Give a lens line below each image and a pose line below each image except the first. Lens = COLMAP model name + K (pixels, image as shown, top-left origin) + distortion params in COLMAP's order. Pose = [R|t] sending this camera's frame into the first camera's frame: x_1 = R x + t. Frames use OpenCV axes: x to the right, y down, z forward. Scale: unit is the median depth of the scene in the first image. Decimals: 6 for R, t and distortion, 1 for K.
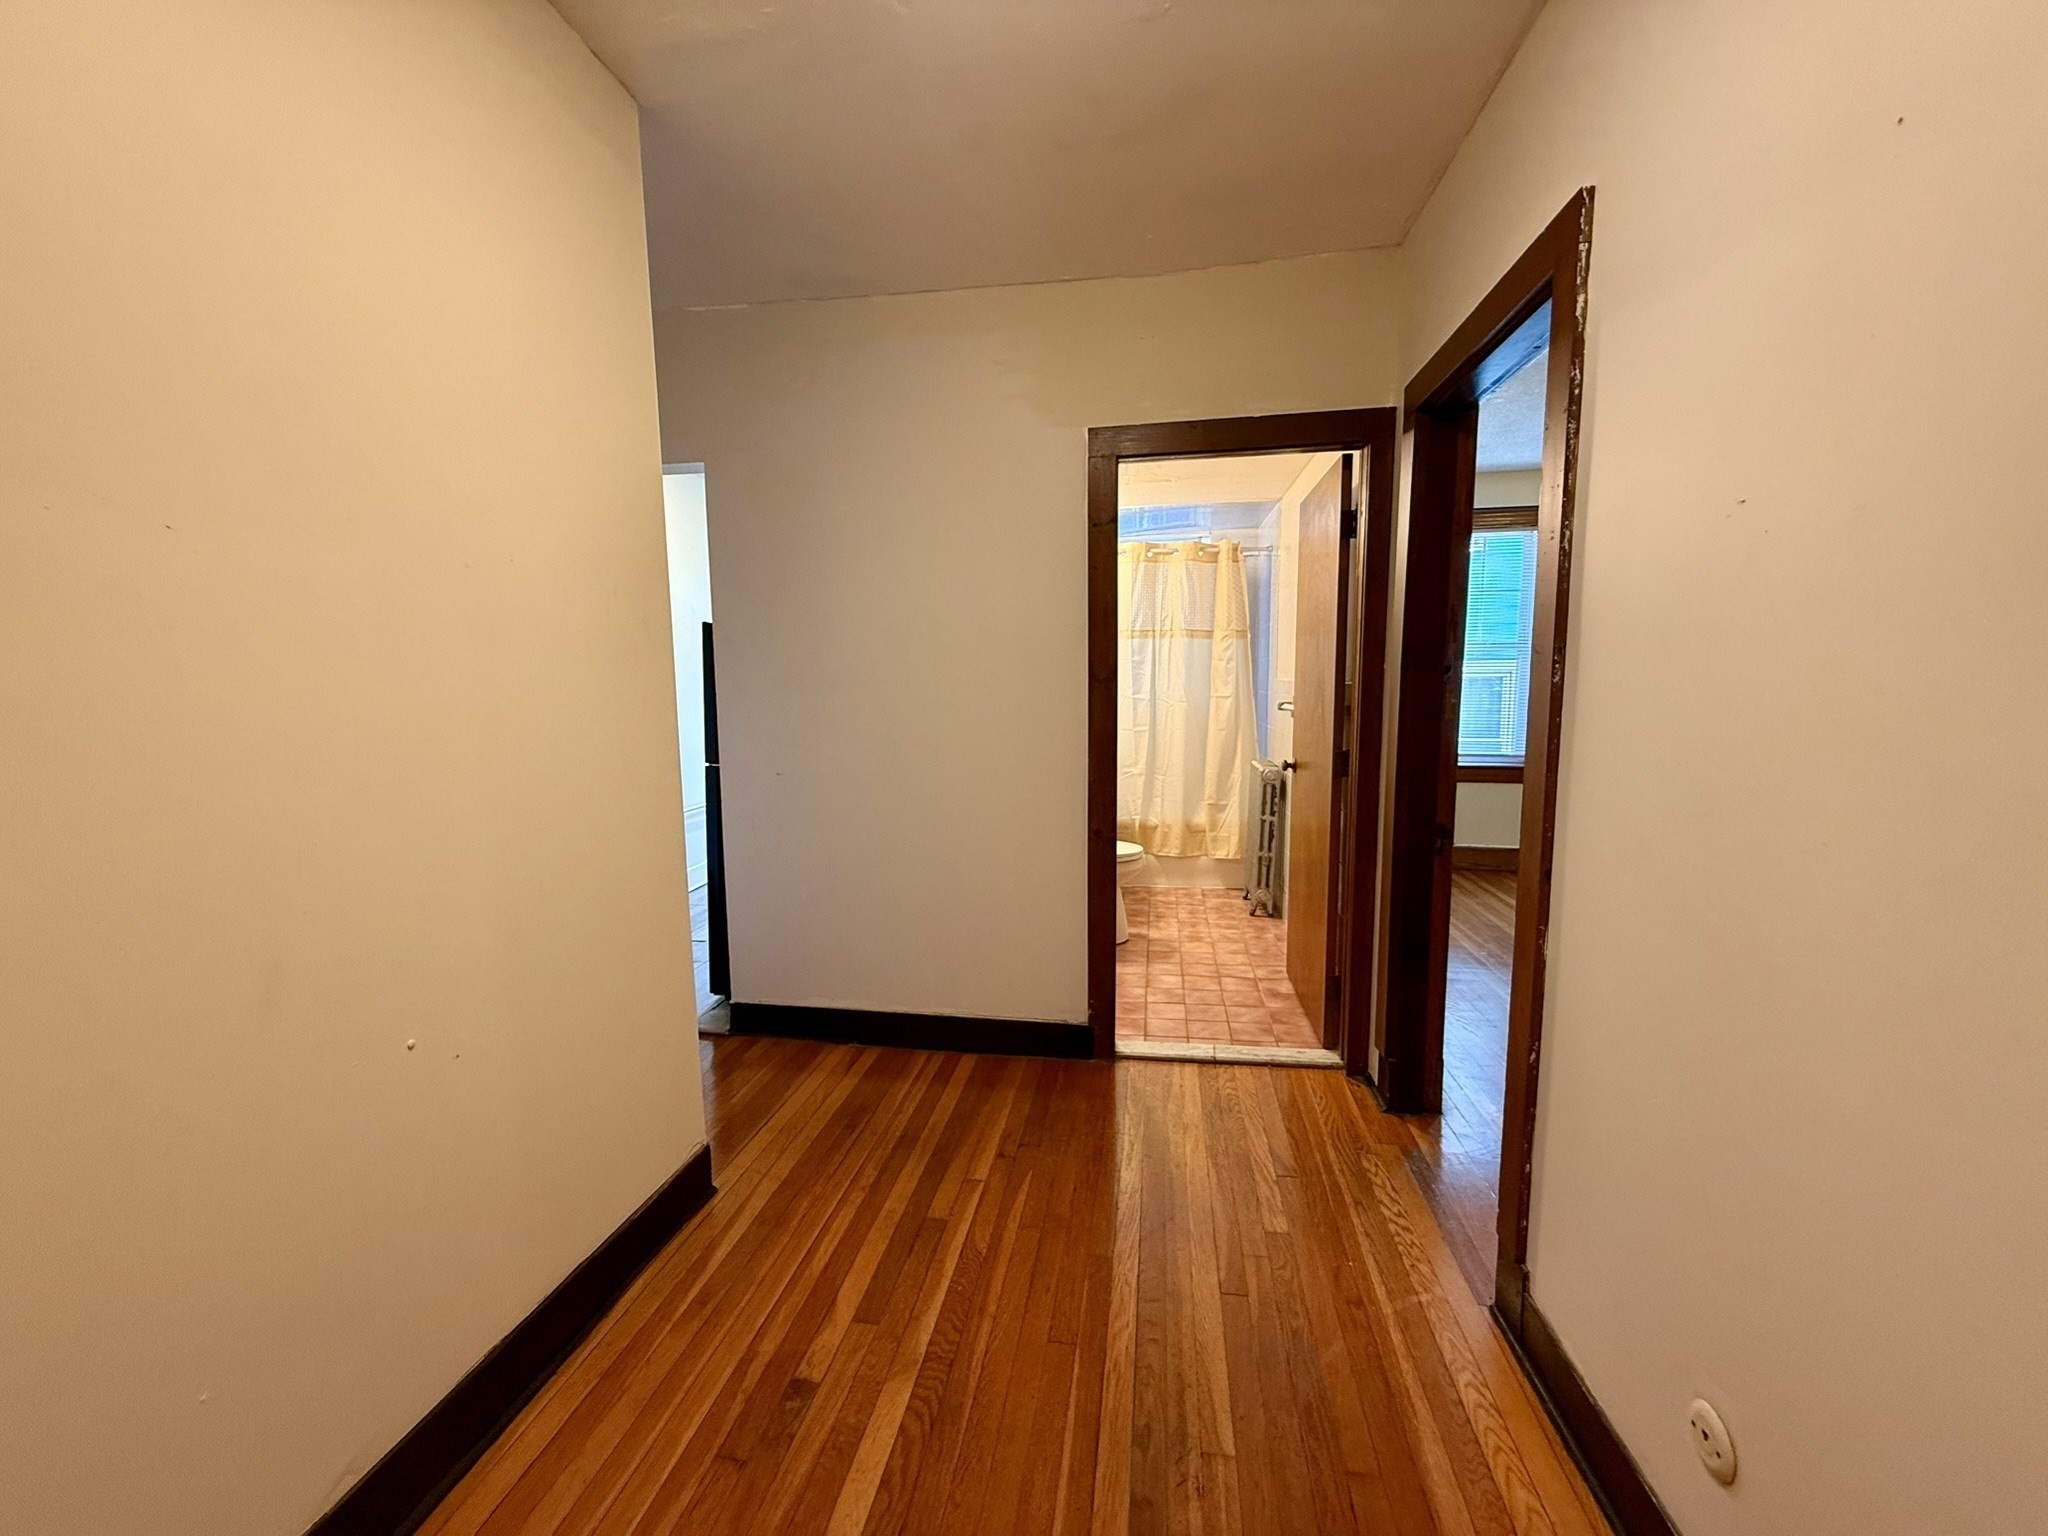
lens RADIAL K [[870.5, 0, 1024.0], [0, 870.5, 768.0], [0, 0, 1]] dist [-0.001984, -0.000078]
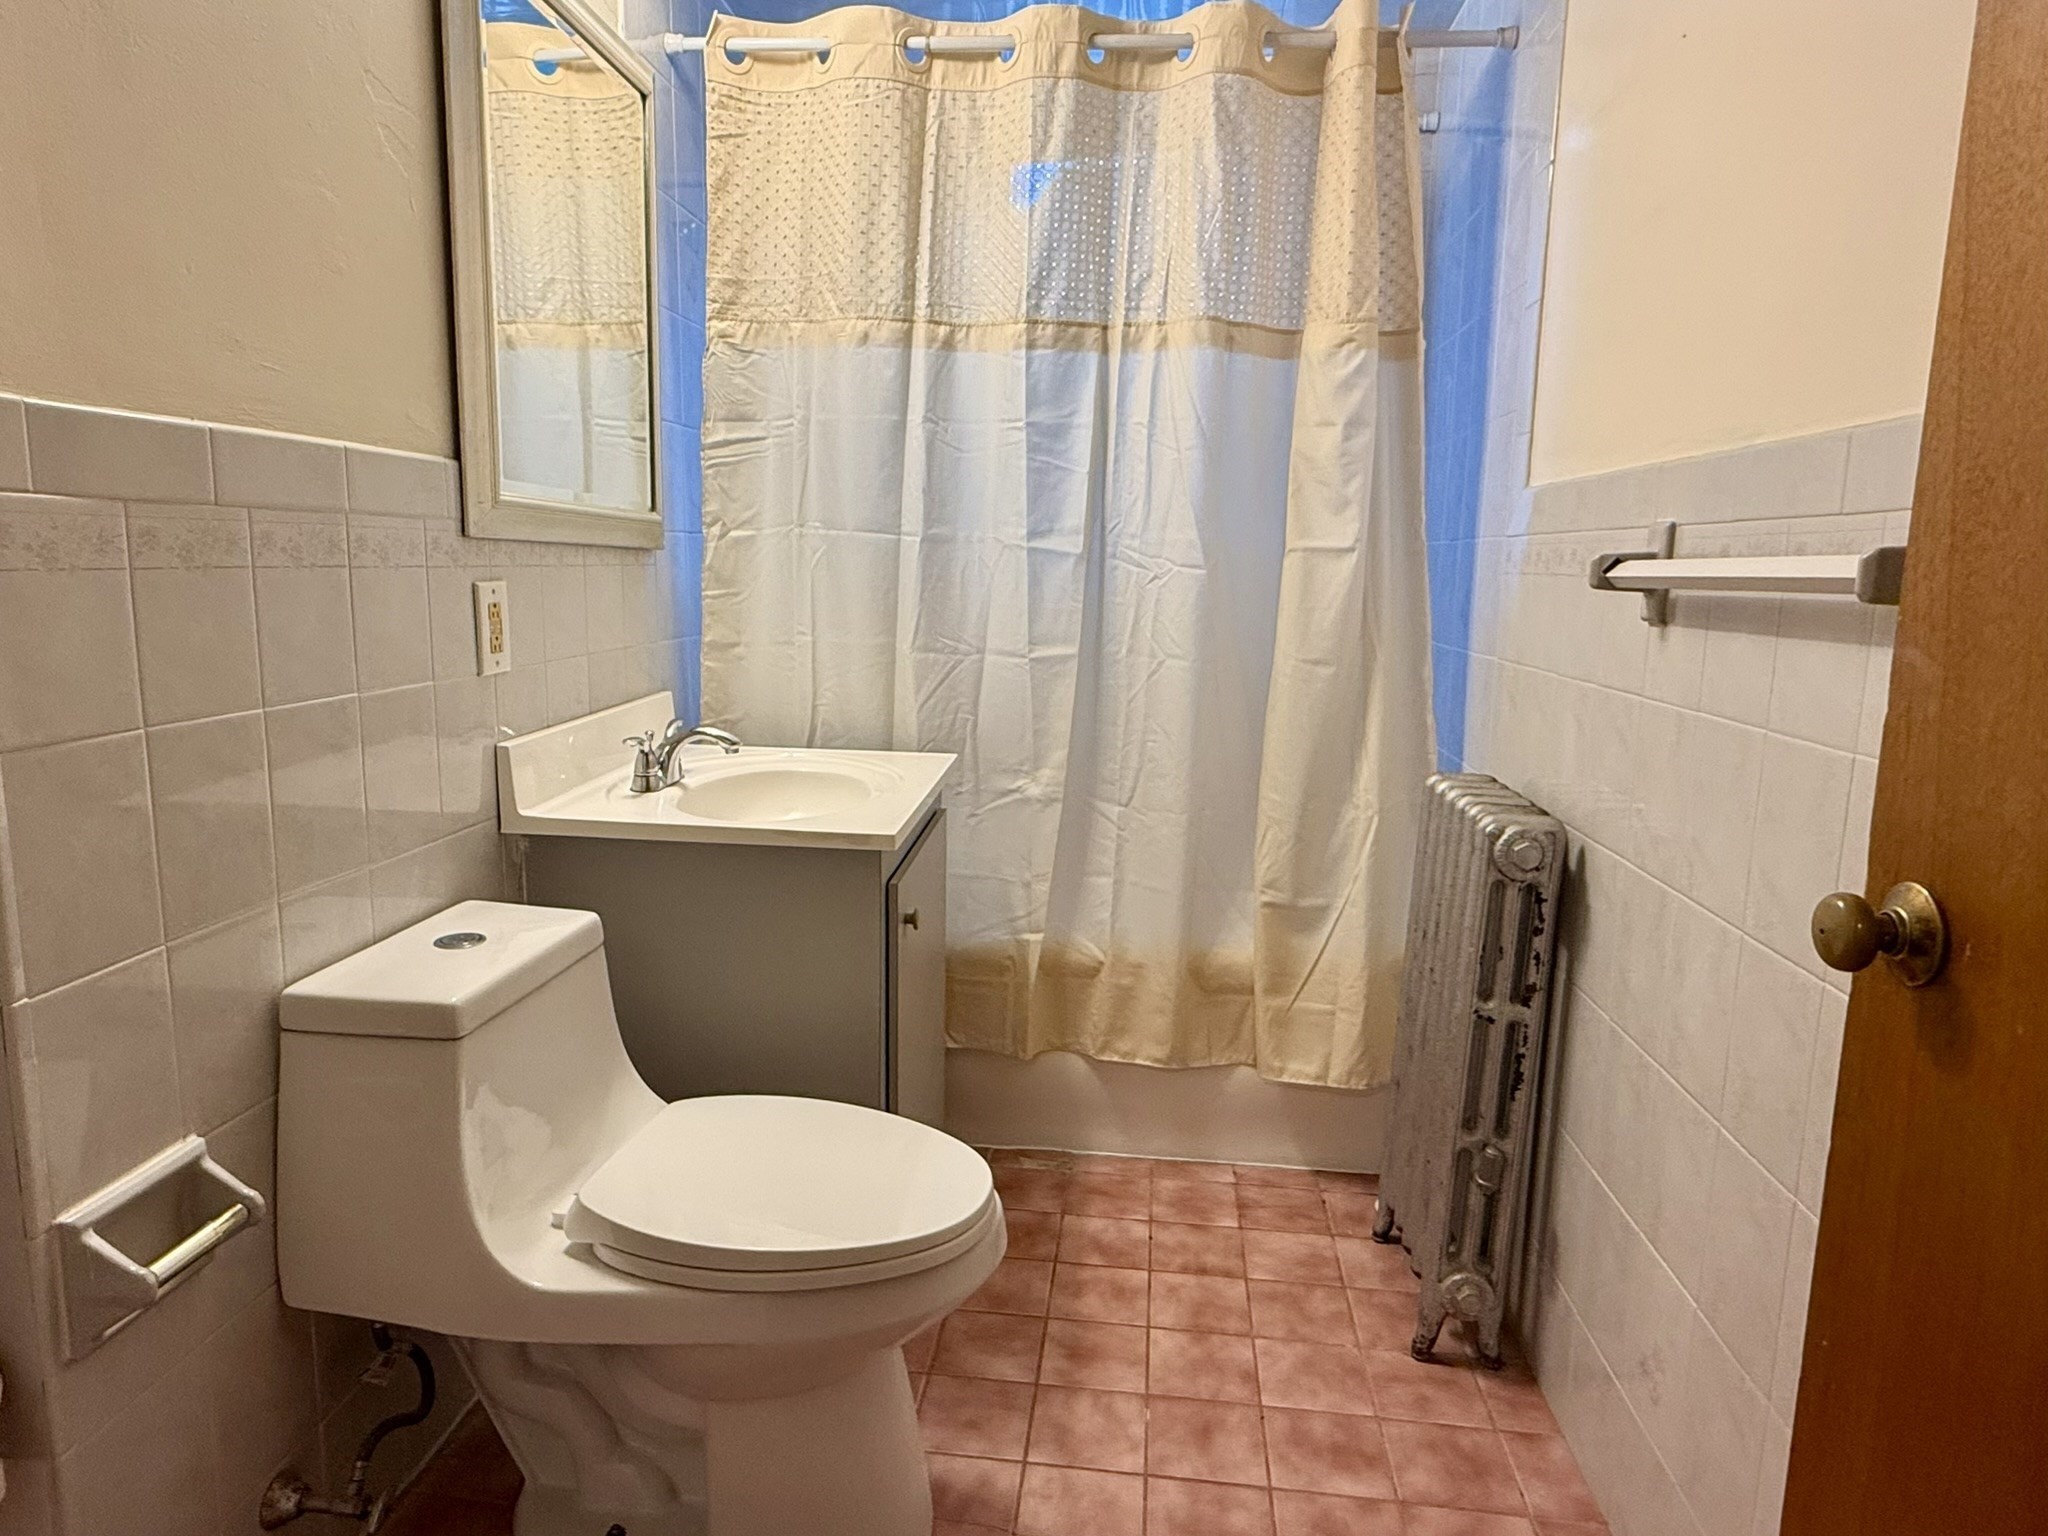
lens RADIAL K [[1272.9, 0, 1024.0], [0, 1272.9, 768.0], [0, 0, 1]] dist [-0.001810, -0.000081]
pose [[0.998741, 0.020937, 0.045583, 0.107178], [-0.023221, 0.998471, 0.050155, -0.027099], [-0.044463, -0.051150, 0.997701, 0.567225]]
